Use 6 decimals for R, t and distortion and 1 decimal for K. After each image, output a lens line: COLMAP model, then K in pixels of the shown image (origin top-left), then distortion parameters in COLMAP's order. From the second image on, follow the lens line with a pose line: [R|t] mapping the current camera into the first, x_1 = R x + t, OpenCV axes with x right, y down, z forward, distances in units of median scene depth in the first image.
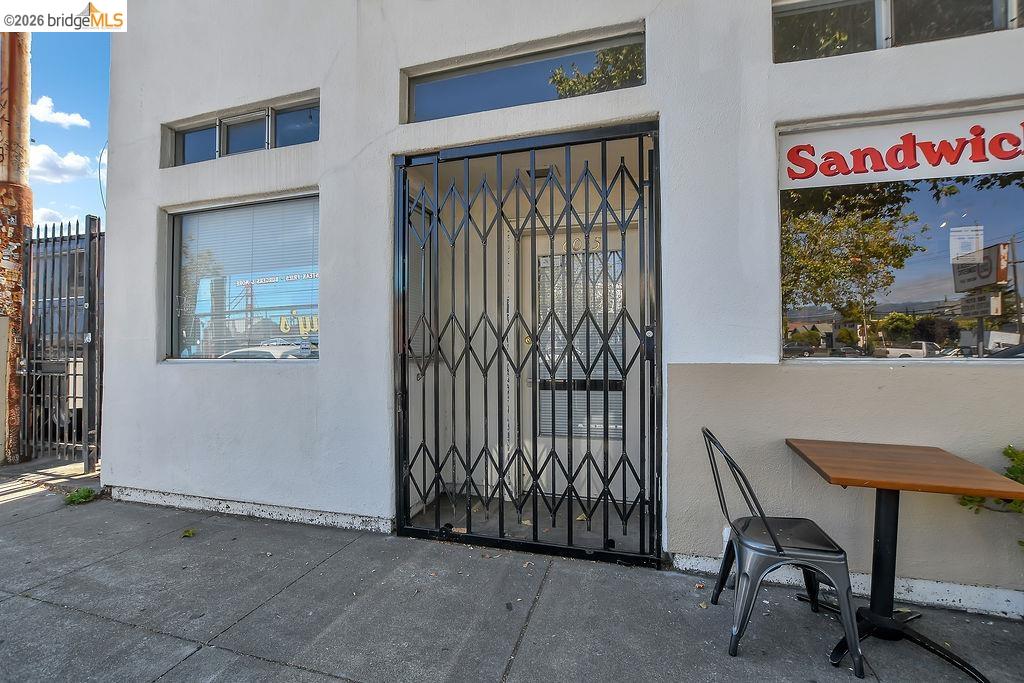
lens RADIAL K [[474.5, 0, 502.0], [0, 474.5, 346.3], [0, 0, 1]] dist [-0.028289, 0.003401]
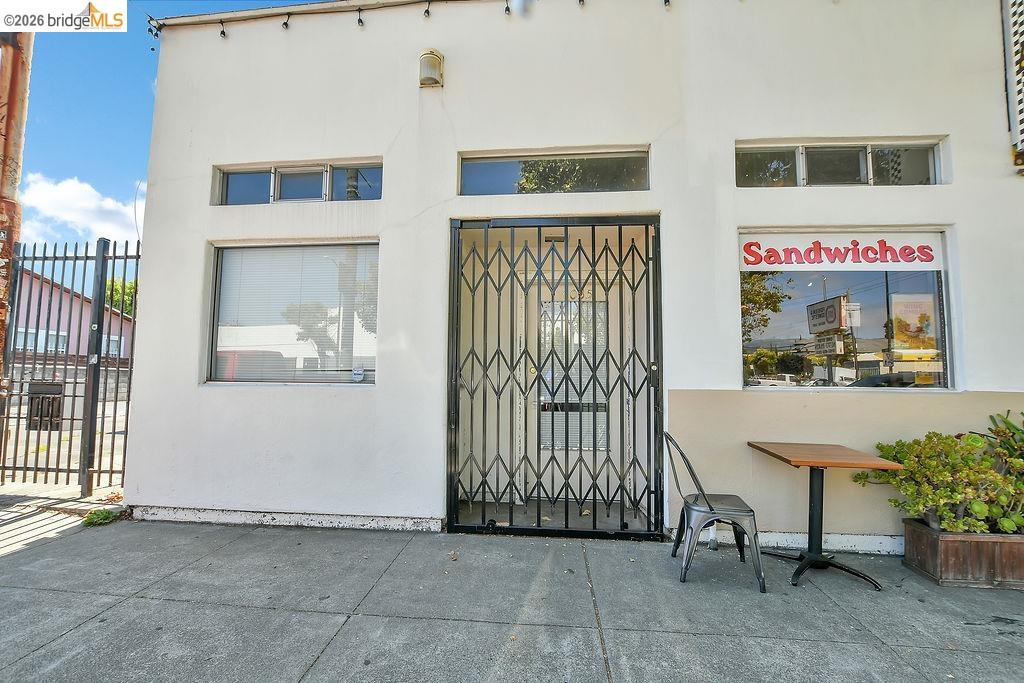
lens RADIAL K [[474.5, 0, 502.2], [0, 474.5, 343.8], [0, 0, 1]] dist [-0.028289, 0.003401]
pose [[0.979755, 0.027706, 0.198276, -0.331038], [-0.015162, 0.997802, -0.064508, 0.000237], [-0.199628, 0.060195, 0.978021, -0.220179]]
